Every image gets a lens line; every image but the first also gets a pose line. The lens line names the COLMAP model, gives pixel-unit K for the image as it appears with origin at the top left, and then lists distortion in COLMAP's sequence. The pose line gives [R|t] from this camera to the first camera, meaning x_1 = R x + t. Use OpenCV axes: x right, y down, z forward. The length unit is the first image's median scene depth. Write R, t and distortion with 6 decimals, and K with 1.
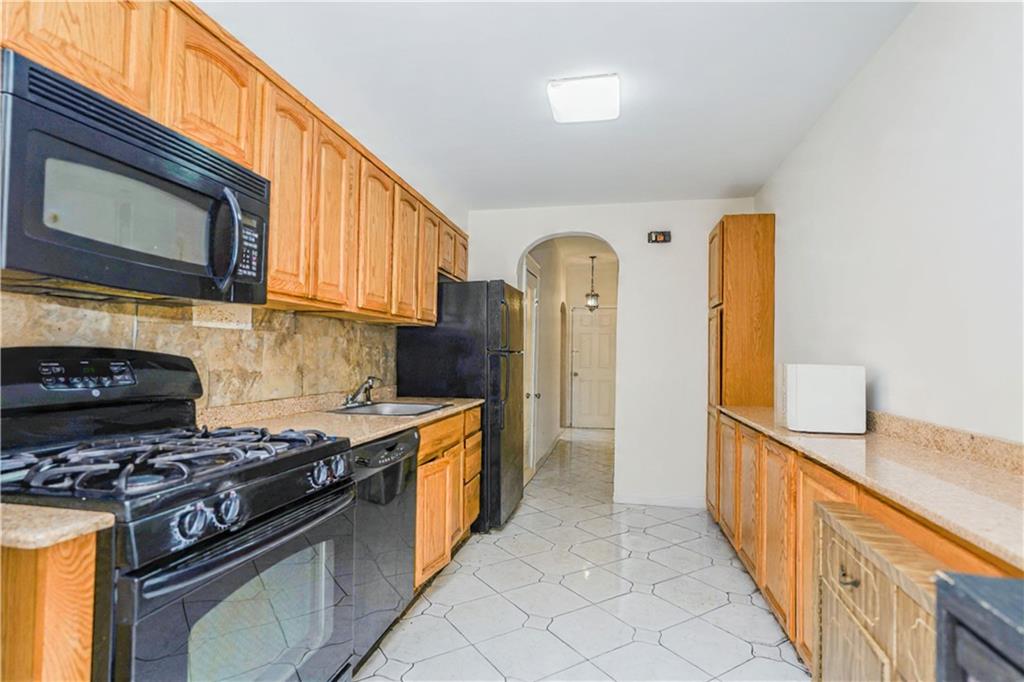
lens RADIAL K [[491.6, 0, 512.9], [0, 491.6, 343.6], [0, 0, 1]] dist [-0.002161, 0.000074]
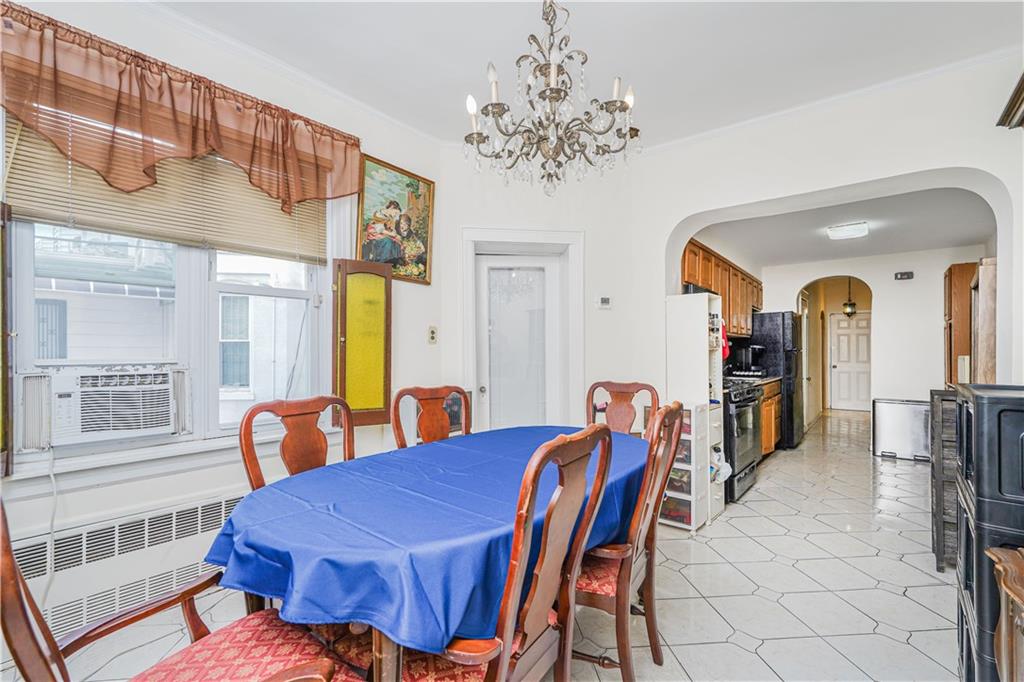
lens RADIAL K [[461.1, 0, 512.9], [0, 461.1, 346.3], [0, 0, 1]] dist [-0.005048, 0.000919]
pose [[0.893241, -0.017207, -0.449249, -0.159011], [0.020358, 0.999790, 0.002184, -0.021751], [0.449118, -0.011097, 0.893404, -0.862666]]
